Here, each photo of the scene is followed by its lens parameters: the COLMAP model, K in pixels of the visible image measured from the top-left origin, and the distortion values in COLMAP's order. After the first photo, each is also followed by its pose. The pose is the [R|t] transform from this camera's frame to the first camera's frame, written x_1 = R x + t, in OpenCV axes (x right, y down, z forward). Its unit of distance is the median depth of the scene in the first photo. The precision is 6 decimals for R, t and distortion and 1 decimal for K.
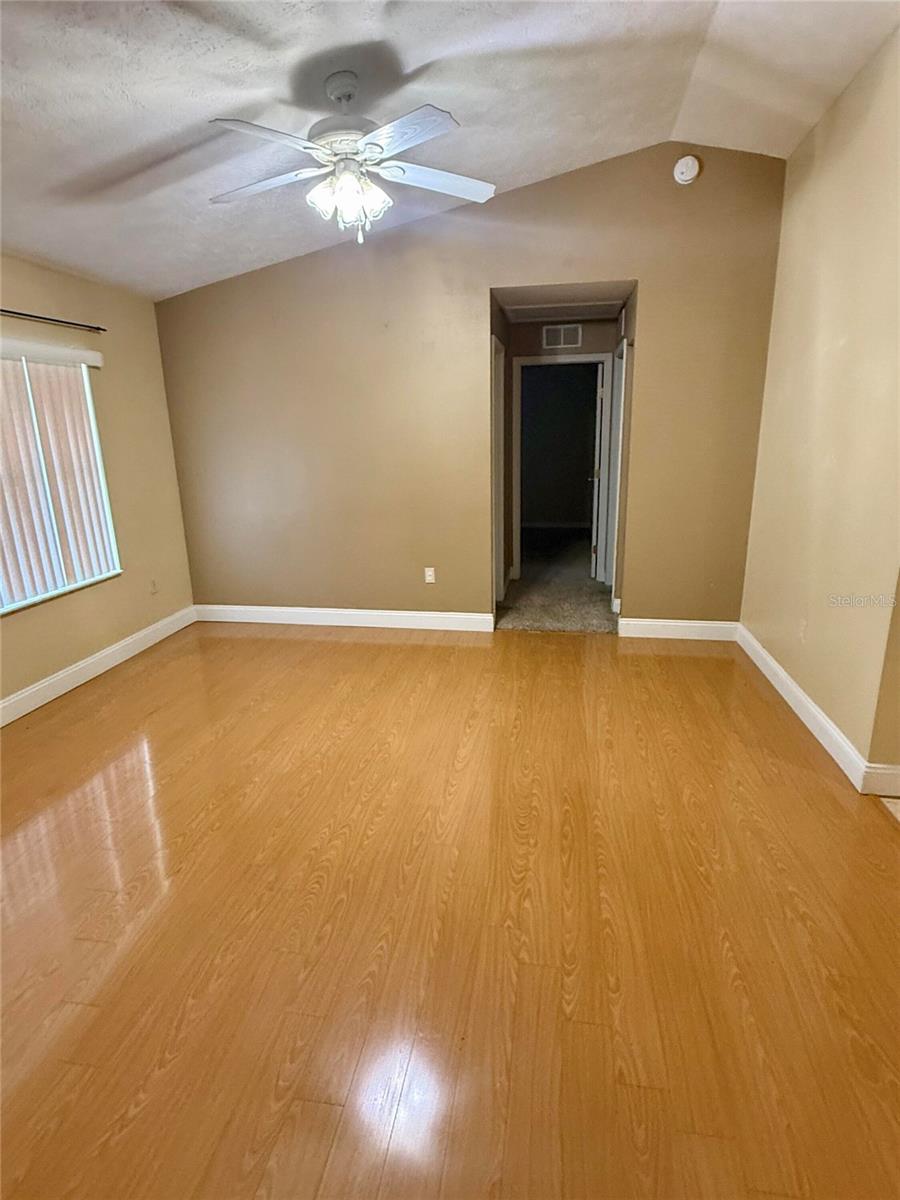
lens RADIAL K [[641.0, 0, 451.7], [0, 641.0, 606.1], [0, 0, 1]] dist [0.002395, -0.000505]
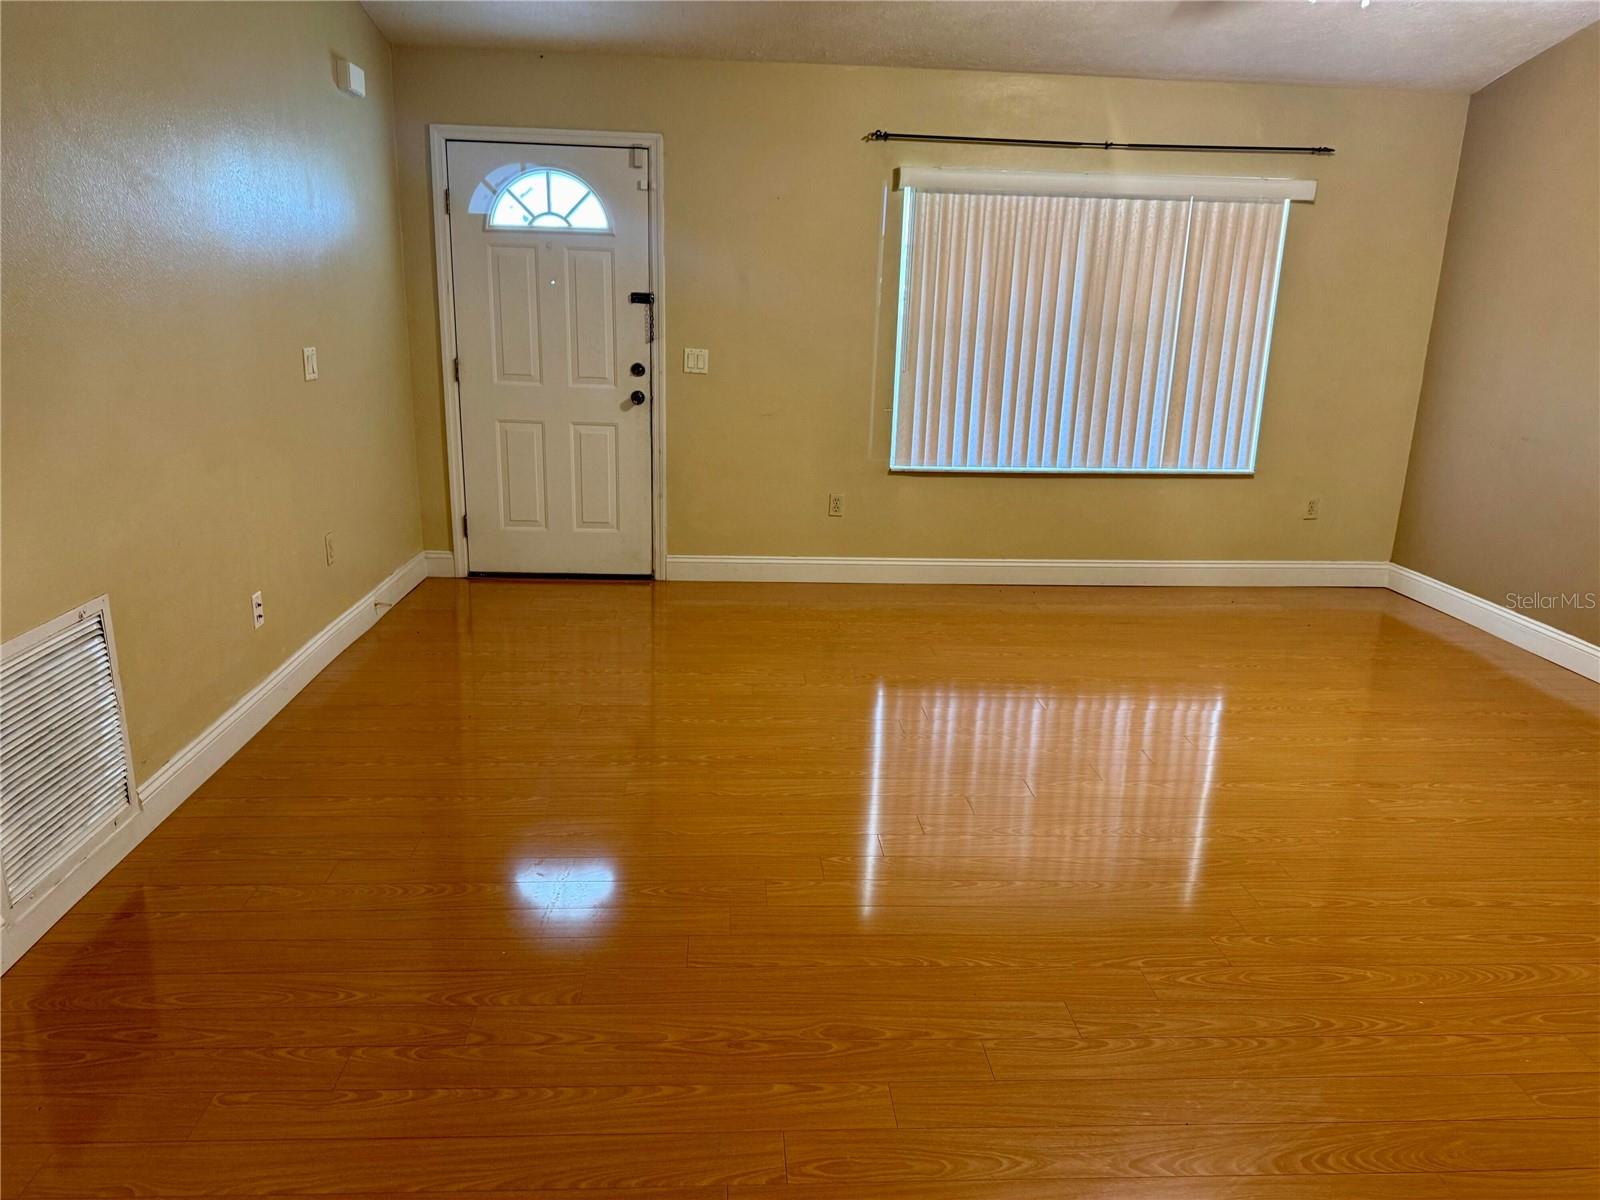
lens RADIAL K [[1134.2, 0, 795.8], [0, 1134.2, 622.4], [0, 0, 1]] dist [0.052036, -0.058566]
pose [[0.225315, 0.296870, -0.927956, 0.860294], [-0.295192, 0.928479, 0.225362, -0.043432], [0.928491, 0.223147, 0.296834, 0.176391]]
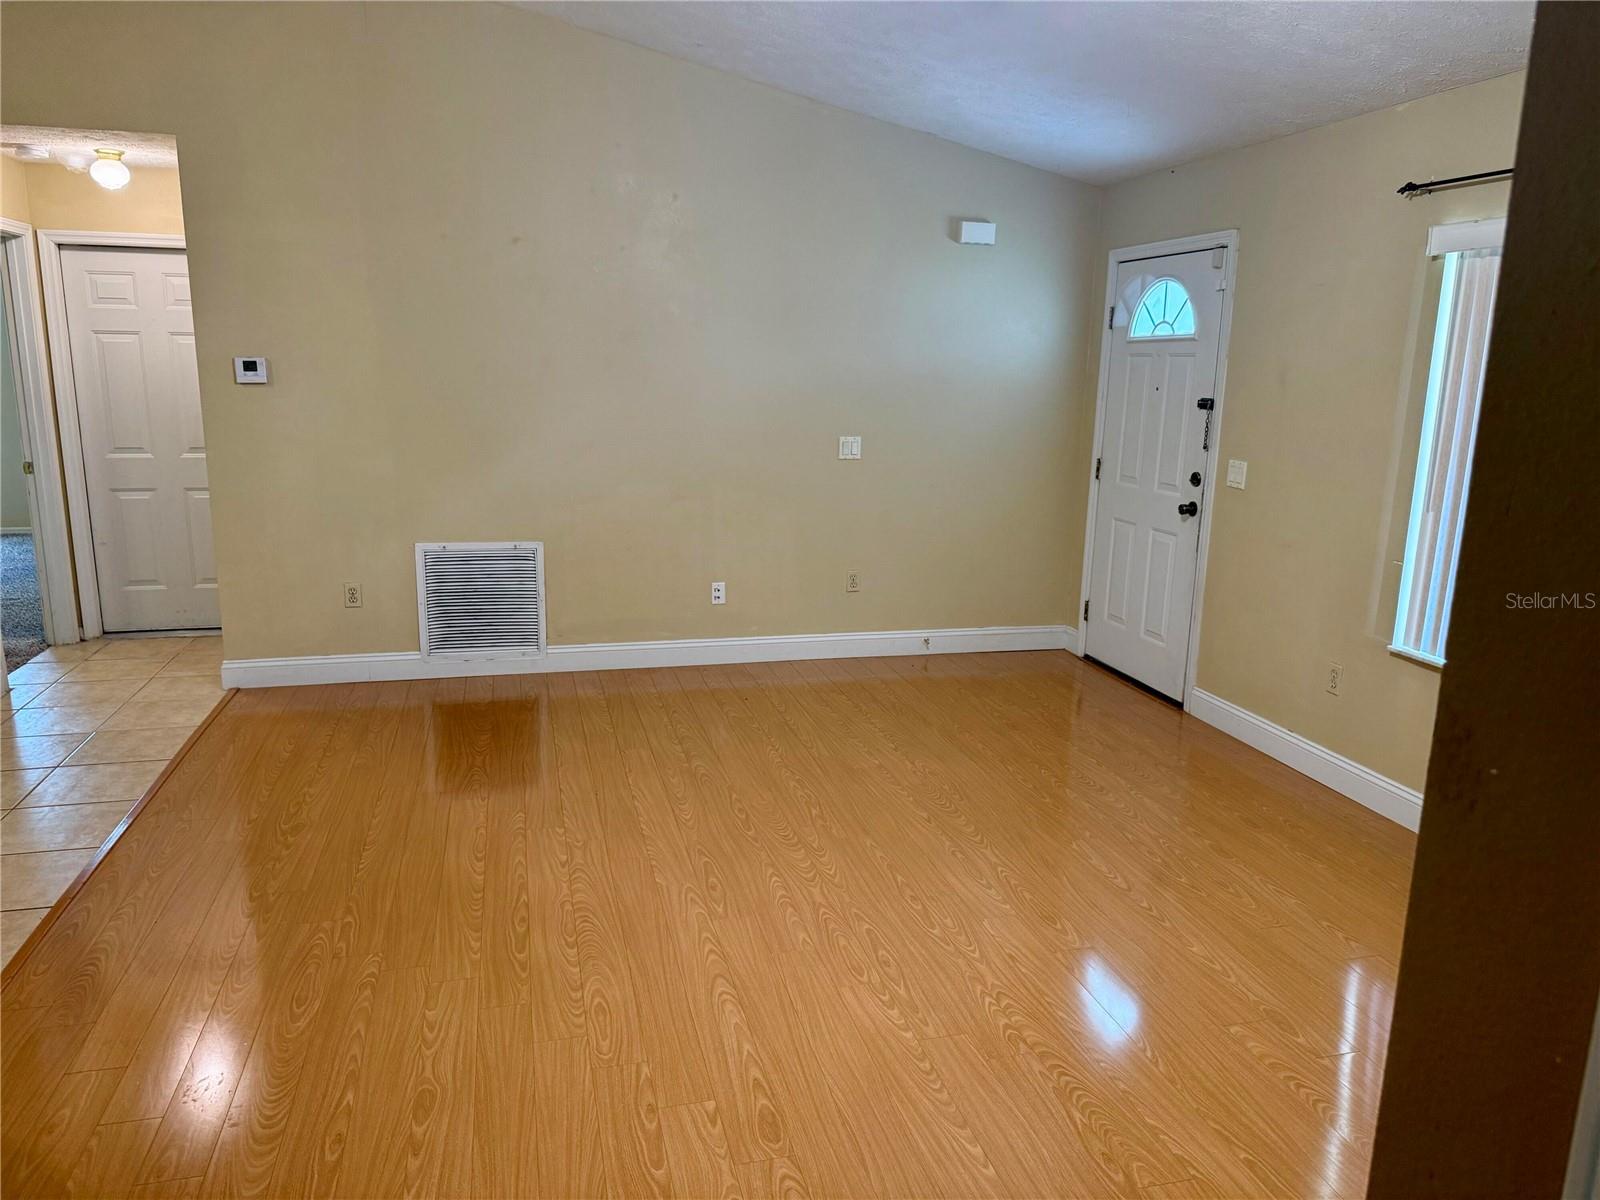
lens RADIAL K [[1134.2, 0, 781.9], [0, 1134.2, 595.7], [0, 0, 1]] dist [0.052036, -0.058566]
pose [[-0.923225, 0.084068, -0.374950, 0.265290], [-0.099602, 0.890068, 0.444812, -0.426322], [0.371126, 0.448008, -0.813360, 1.466119]]
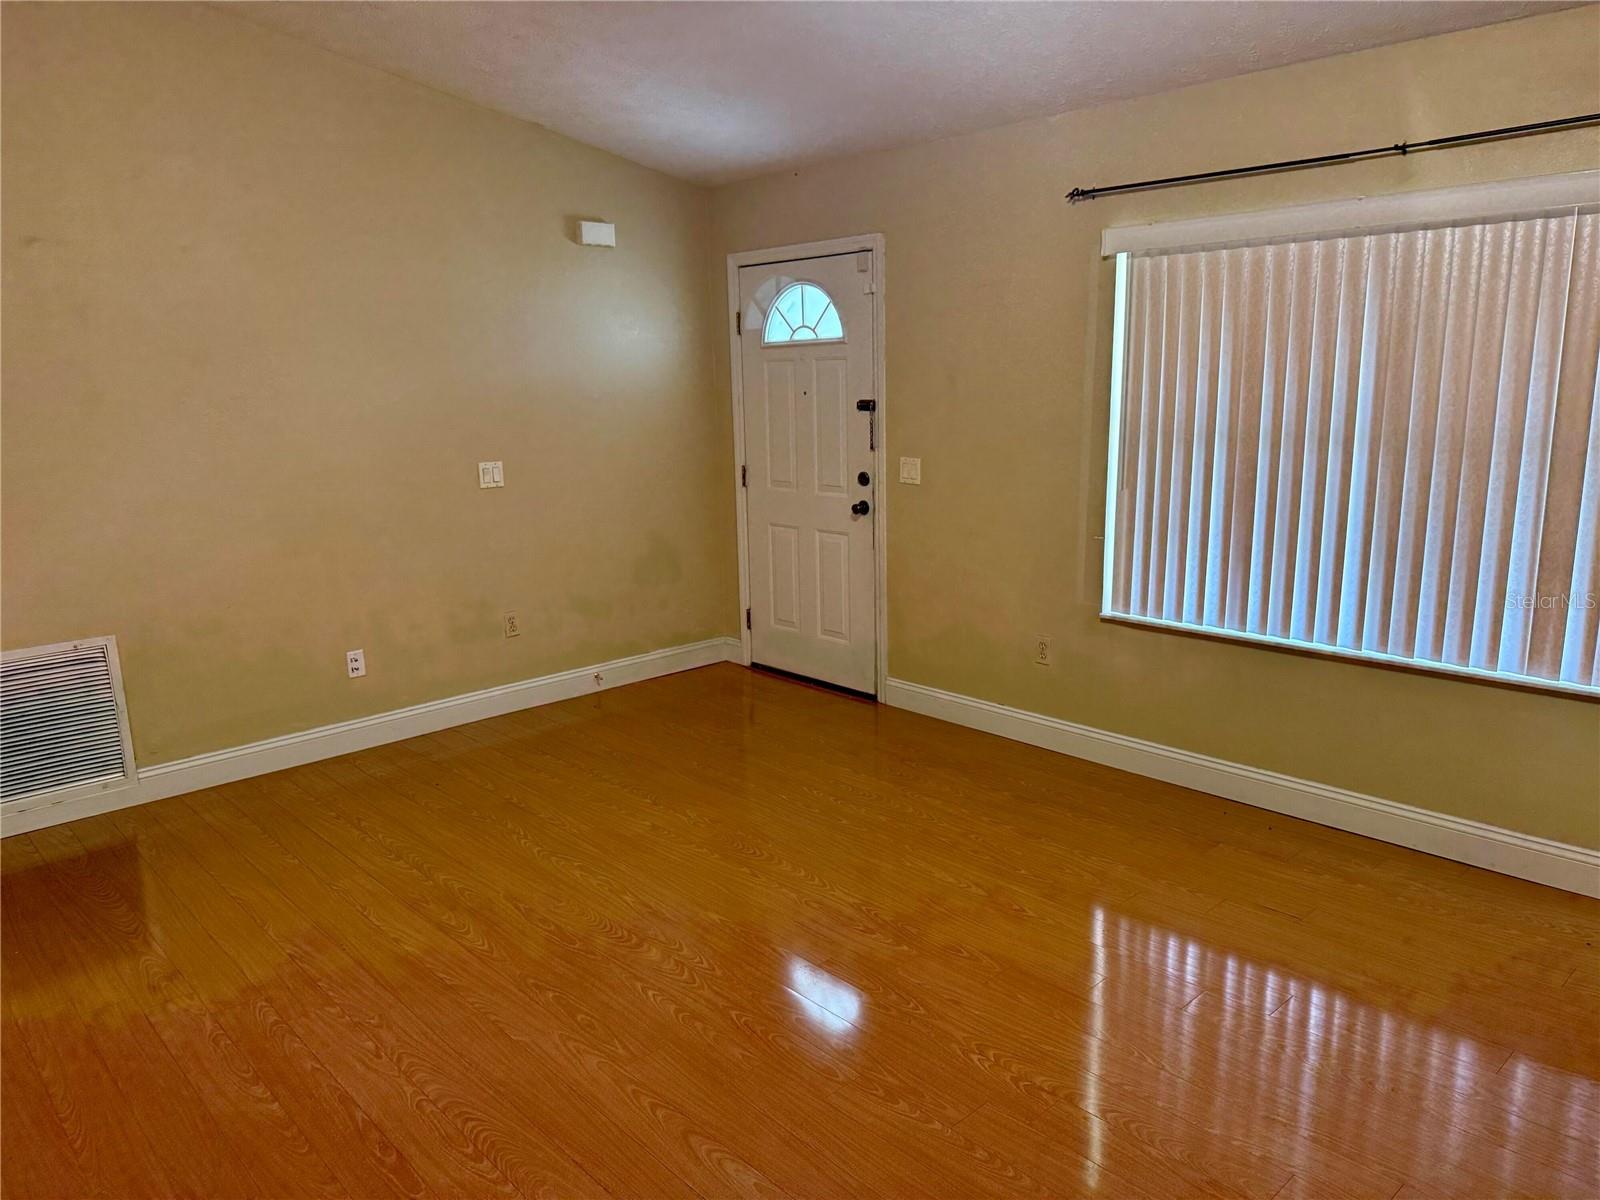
lens RADIAL K [[1134.2, 0, 797.5], [0, 1134.2, 613.1], [0, 0, 1]] dist [0.052036, -0.058566]
pose [[-0.620248, 0.205823, -0.756921, 0.442951], [-0.170696, 0.906420, 0.386350, -0.361432], [0.765608, 0.368836, -0.527072, 1.183998]]
